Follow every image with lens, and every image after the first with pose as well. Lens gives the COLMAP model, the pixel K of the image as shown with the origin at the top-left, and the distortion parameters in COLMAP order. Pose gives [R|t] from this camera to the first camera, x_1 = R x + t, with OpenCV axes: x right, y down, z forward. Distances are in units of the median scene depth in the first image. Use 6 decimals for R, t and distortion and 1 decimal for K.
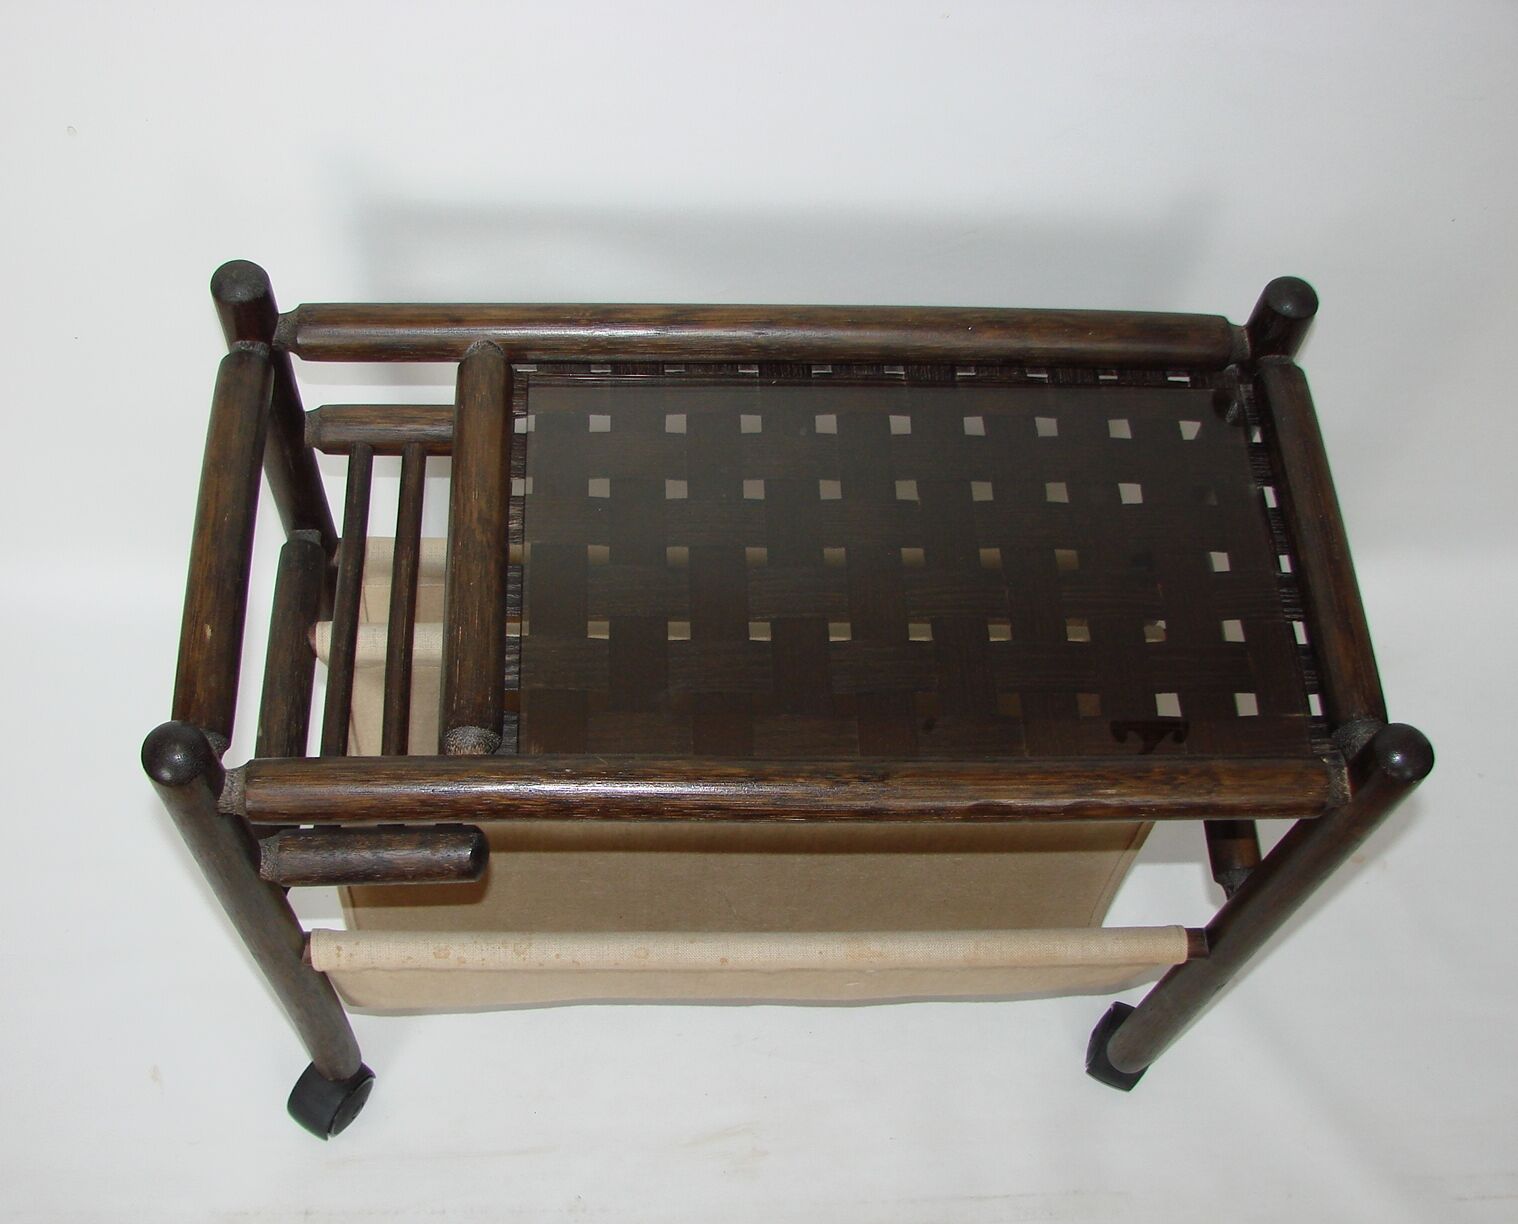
lens RADIAL K [[1749.6, 0, 759.0], [0, 1749.6, 612.0], [0, 0, 1]] dist [-0.175562, 0.002730]
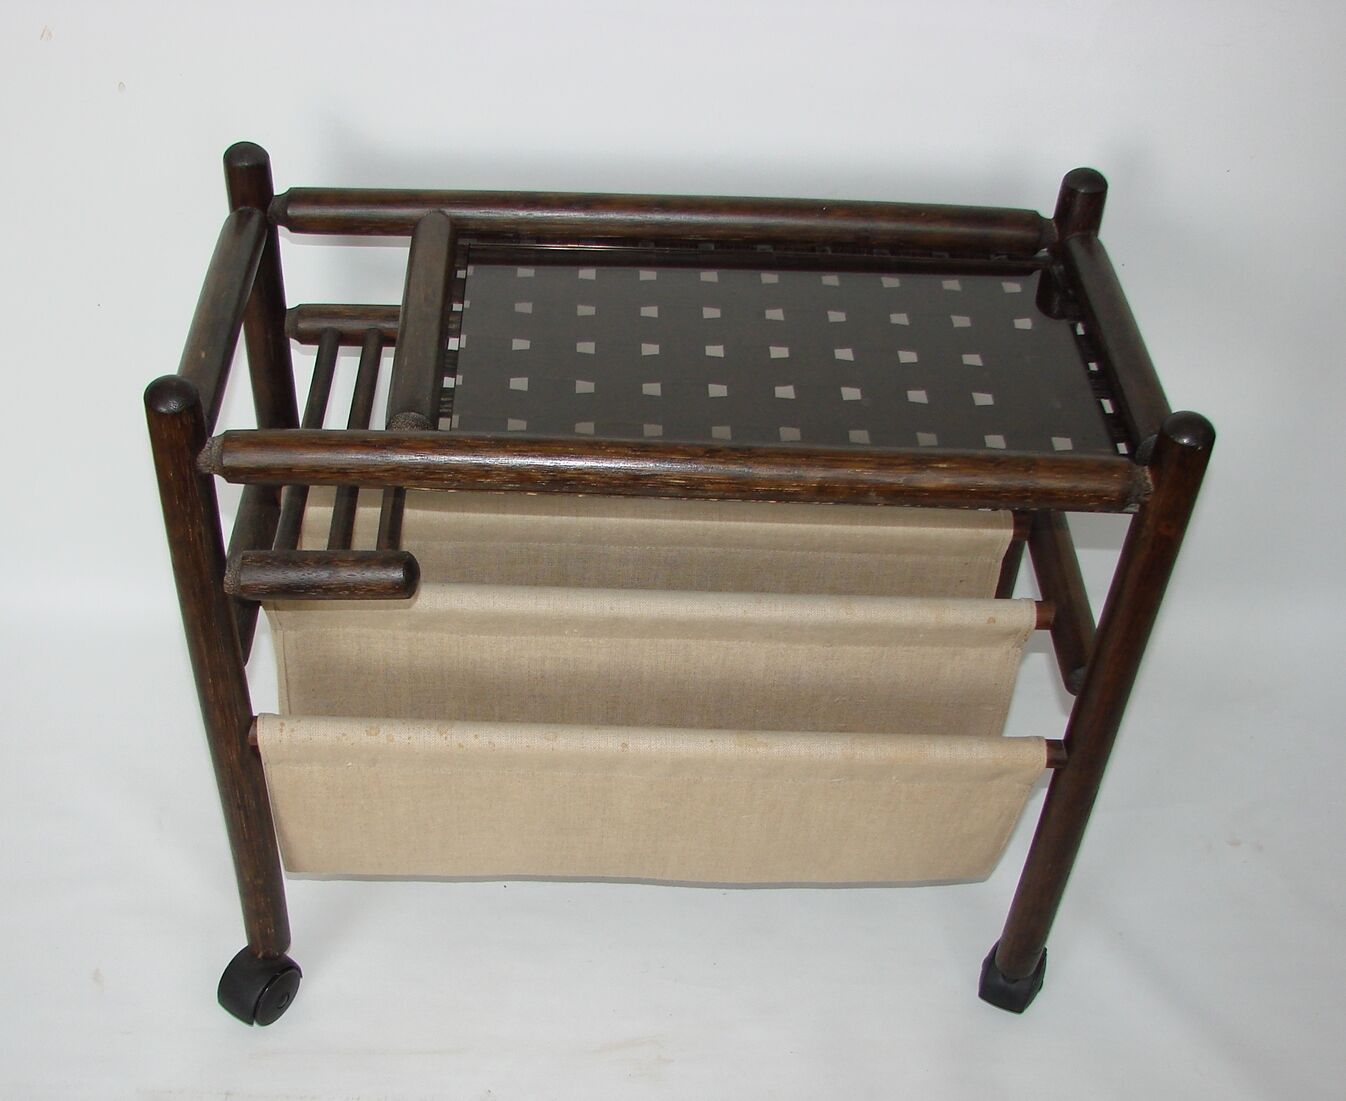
lens RADIAL K [[1737.5, 0, 602.3], [0, 1737.5, 551.2], [0, 0, 1]] dist [-0.205674, 0.014435]
pose [[0.998285, -0.005855, -0.058254, 0.032166], [-0.012261, 0.952020, -0.305791, 0.435938], [0.057249, 0.305981, 0.950315, -0.097002]]
